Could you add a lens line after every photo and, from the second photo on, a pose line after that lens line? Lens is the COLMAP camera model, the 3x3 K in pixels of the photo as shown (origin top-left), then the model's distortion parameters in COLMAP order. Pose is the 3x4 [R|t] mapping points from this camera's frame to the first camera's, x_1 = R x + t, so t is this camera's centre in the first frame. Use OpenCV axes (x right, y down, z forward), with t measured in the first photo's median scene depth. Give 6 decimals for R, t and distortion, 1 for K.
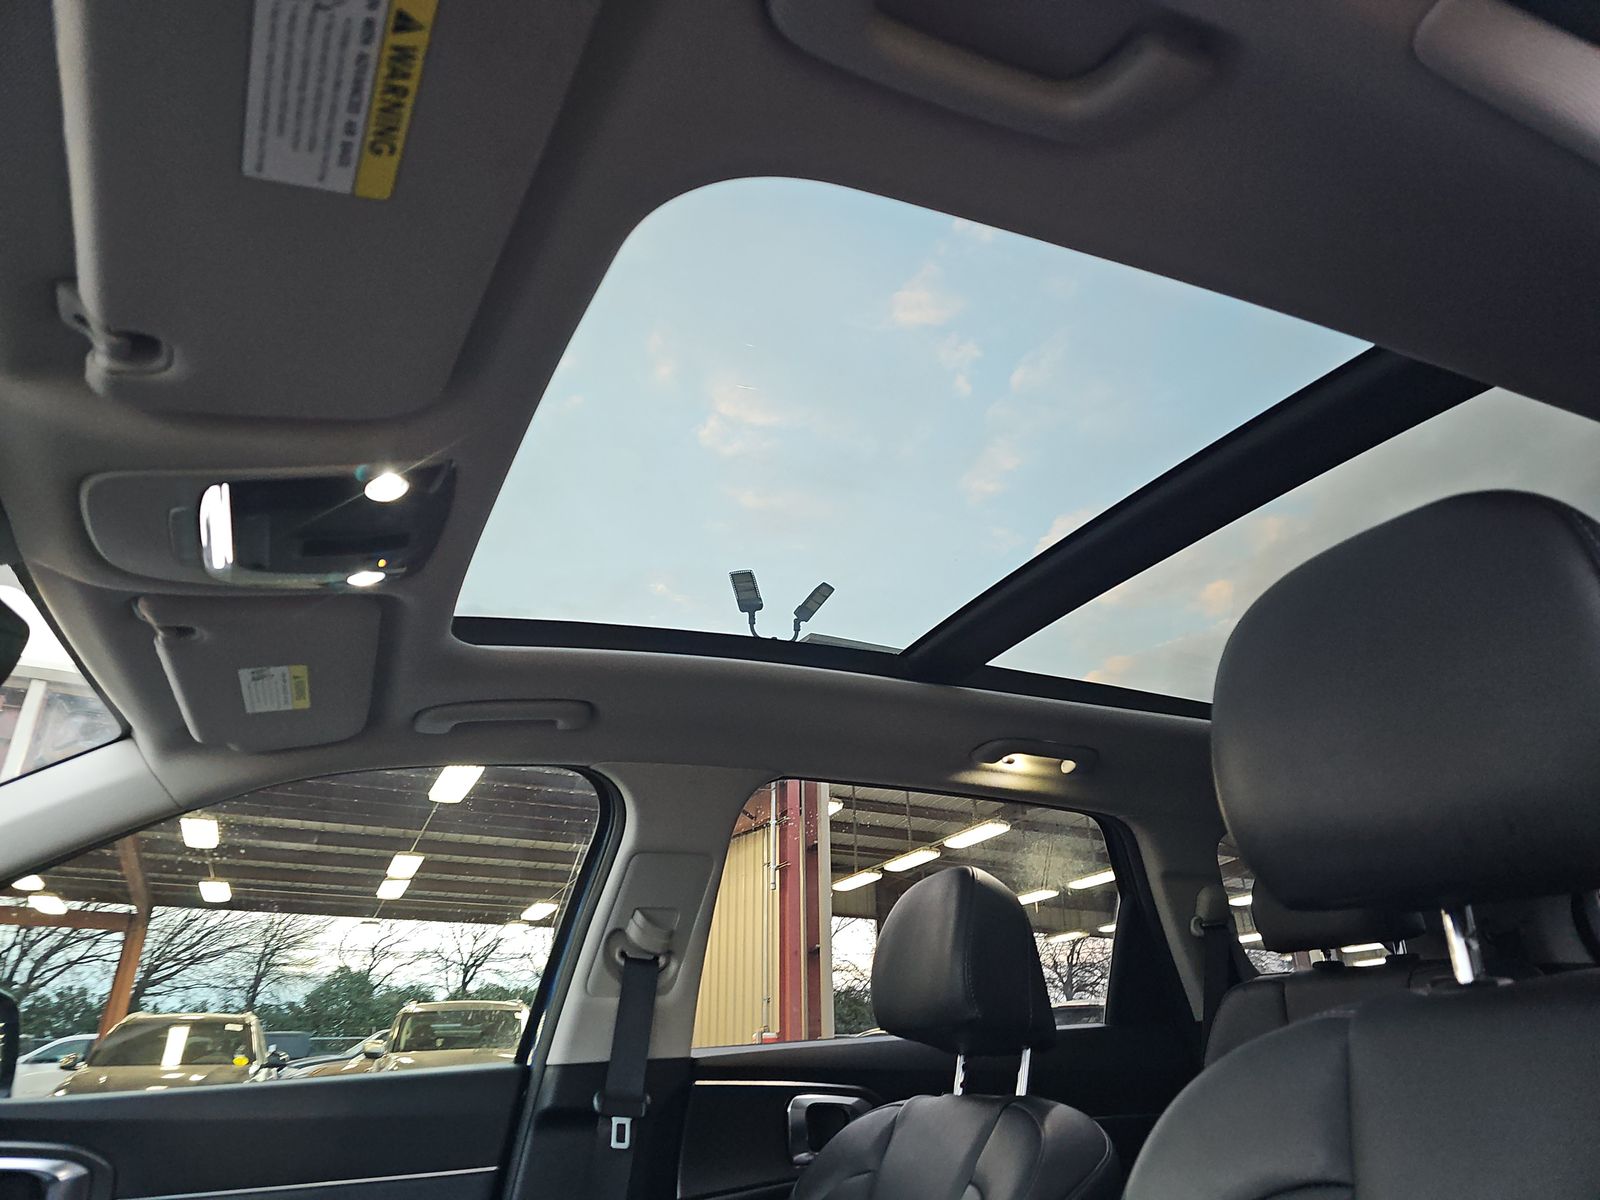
lens RADIAL K [[1044.7, 0, 795.8], [0, 1044.7, 608.9], [0, 0, 1]] dist [0.049596, -0.050122]
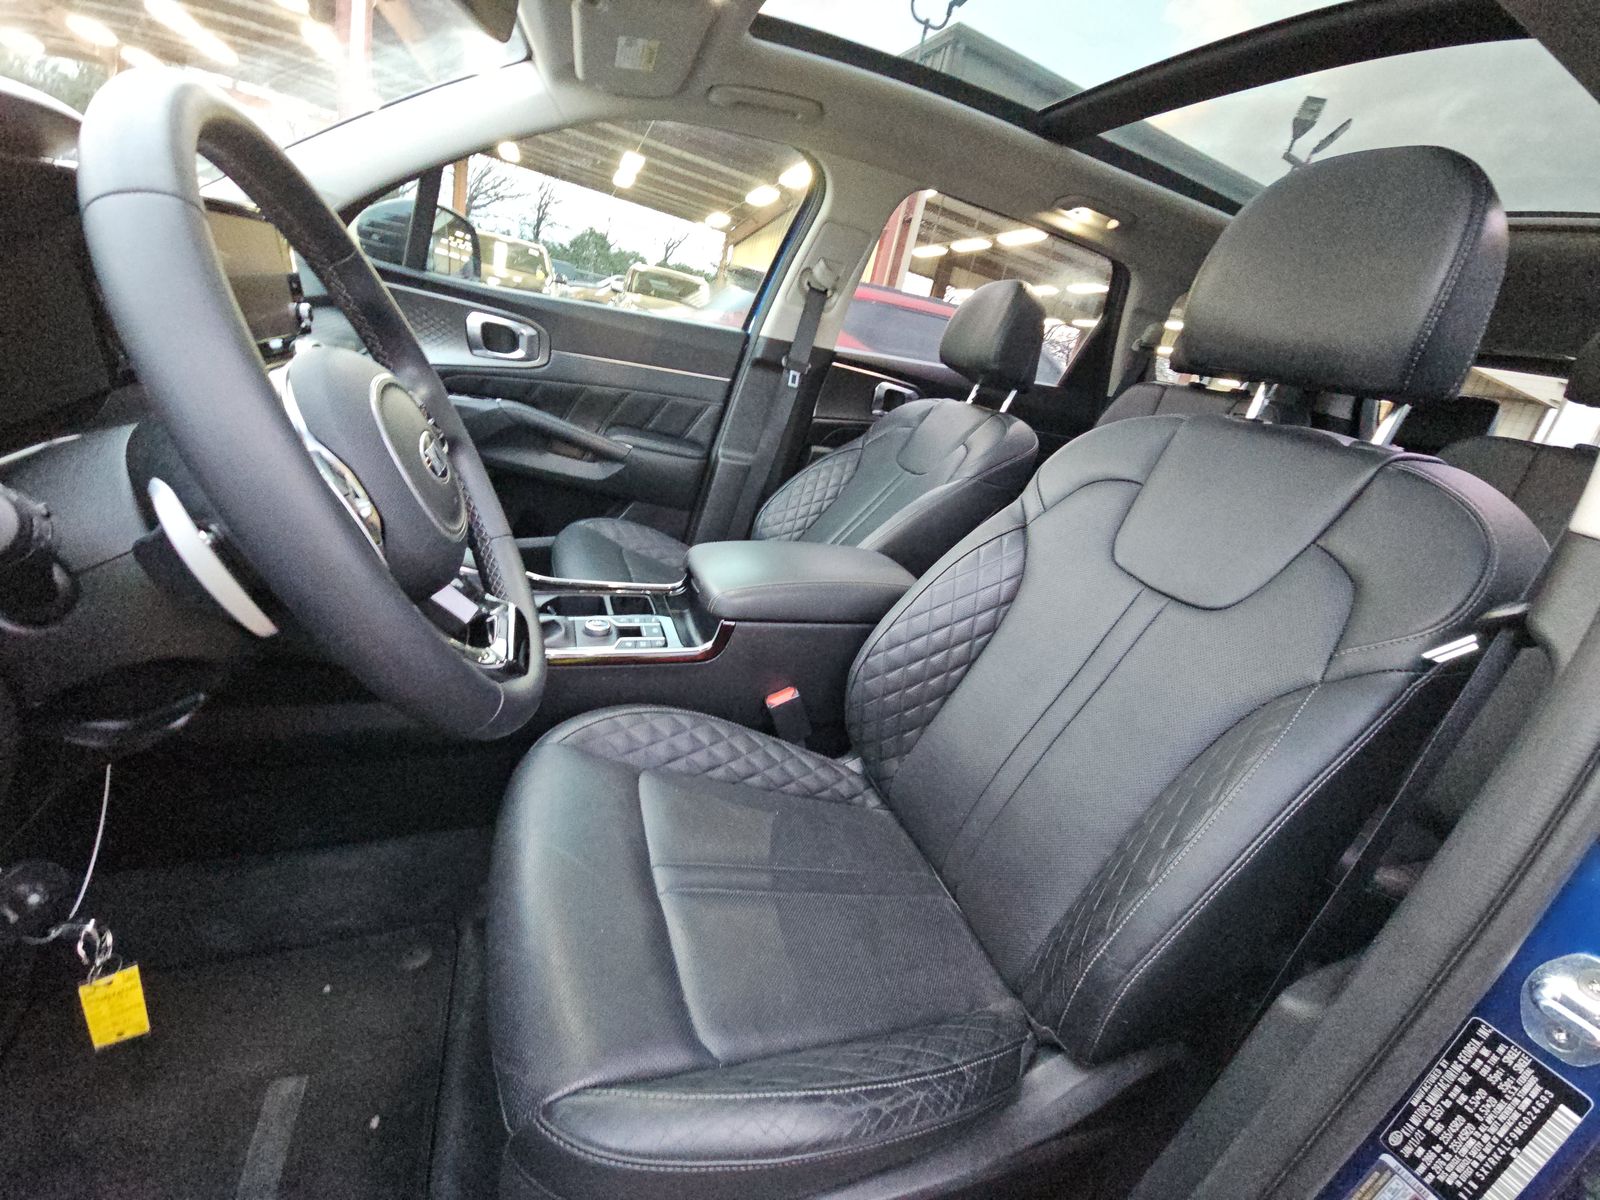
lens RADIAL K [[641.4, 0, 800.0], [0, 641.4, 600.0], [0, 0, 1]] dist [0.002320, 0.000168]
pose [[0.970354, 0.241652, 0.004163, -0.053626], [-0.174861, 0.690056, 0.702314, -0.050161], [0.166843, -0.682222, 0.711855, -0.107638]]
